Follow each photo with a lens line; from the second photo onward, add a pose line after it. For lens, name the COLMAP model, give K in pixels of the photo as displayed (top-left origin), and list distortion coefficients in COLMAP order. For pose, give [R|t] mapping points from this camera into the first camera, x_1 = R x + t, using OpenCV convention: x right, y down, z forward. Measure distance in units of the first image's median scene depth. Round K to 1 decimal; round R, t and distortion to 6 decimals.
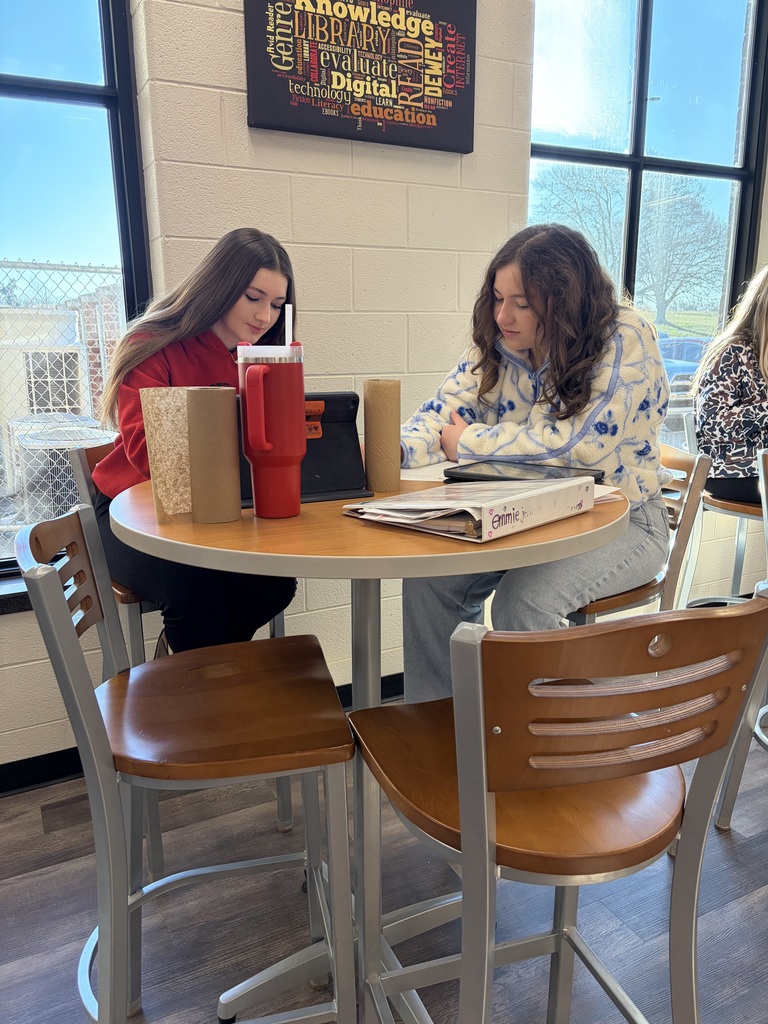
lens RADIAL K [[779.5, 0, 384.8], [0, 779.5, 508.4], [0, 0, 1]] dist [0.006161, 0.000147]
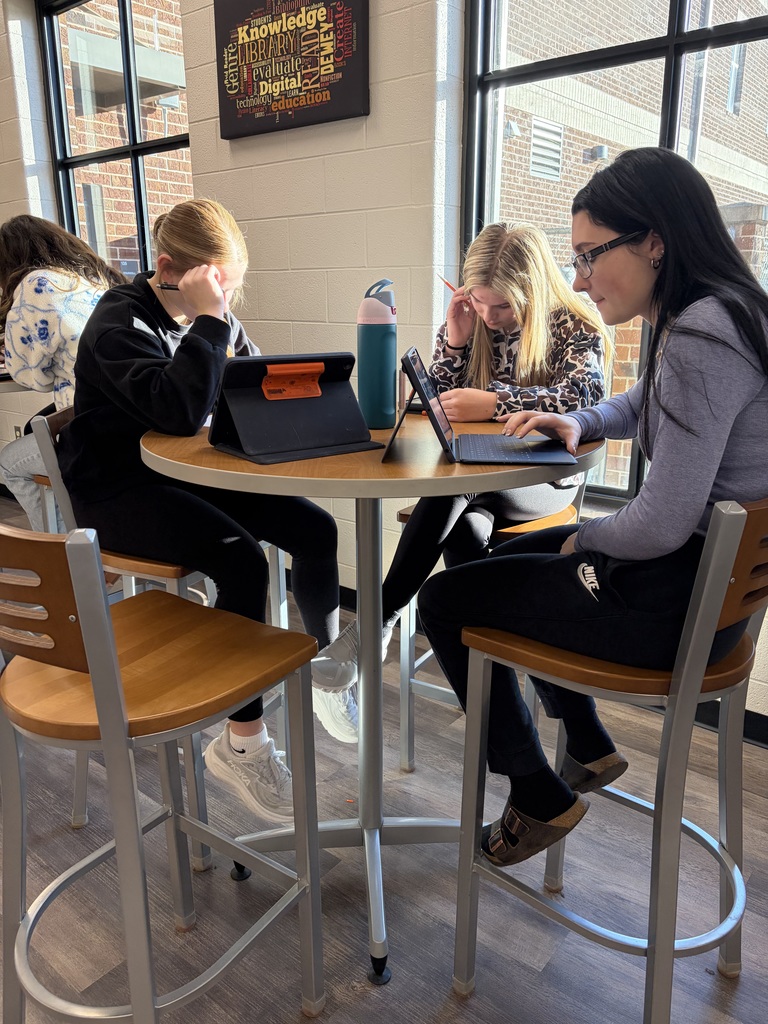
lens RADIAL K [[779.5, 0, 384.8], [0, 779.5, 517.7], [0, 0, 1]] dist [0.006161, 0.000147]
pose [[0.424256, 0.241944, -0.872622, 1.286469], [-0.198265, 0.965083, 0.171187, -0.120898], [0.883571, 0.100383, 0.457411, 0.642061]]
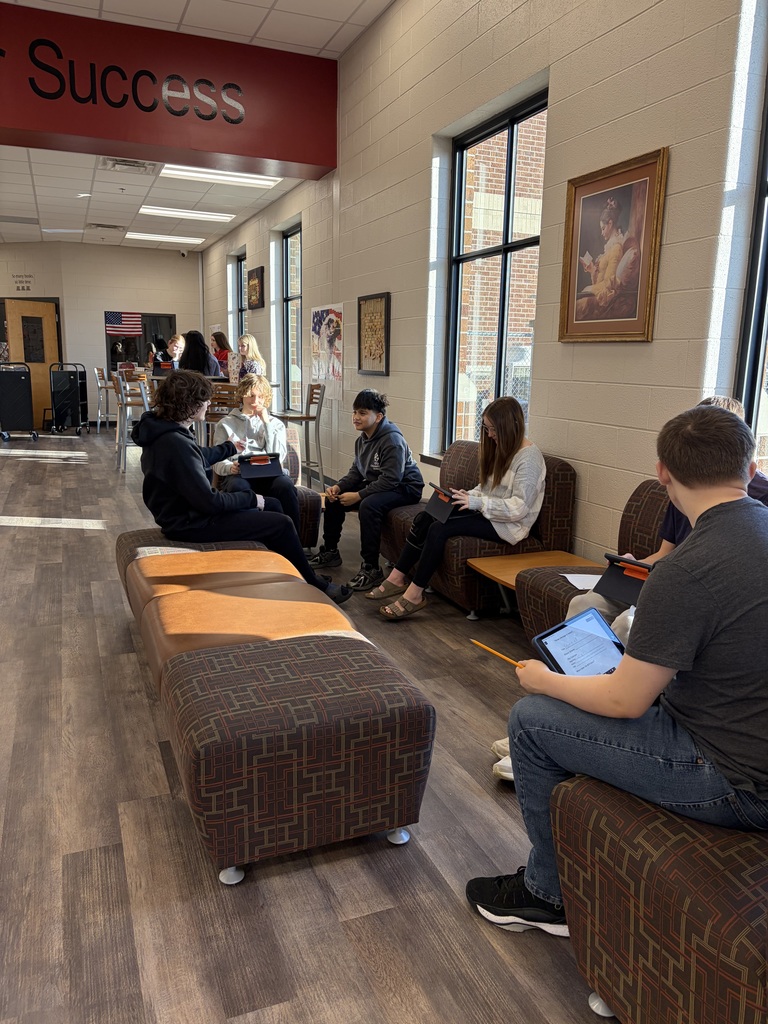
lens RADIAL K [[779.5, 0, 385.9], [0, 779.5, 511.1], [0, 0, 1]] dist [0.006161, 0.000147]
pose [[-0.082079, 0.183381, -0.979609, 2.522439], [-0.255353, 0.946245, 0.198531, -0.278024], [0.963358, 0.266442, -0.030840, 1.285771]]
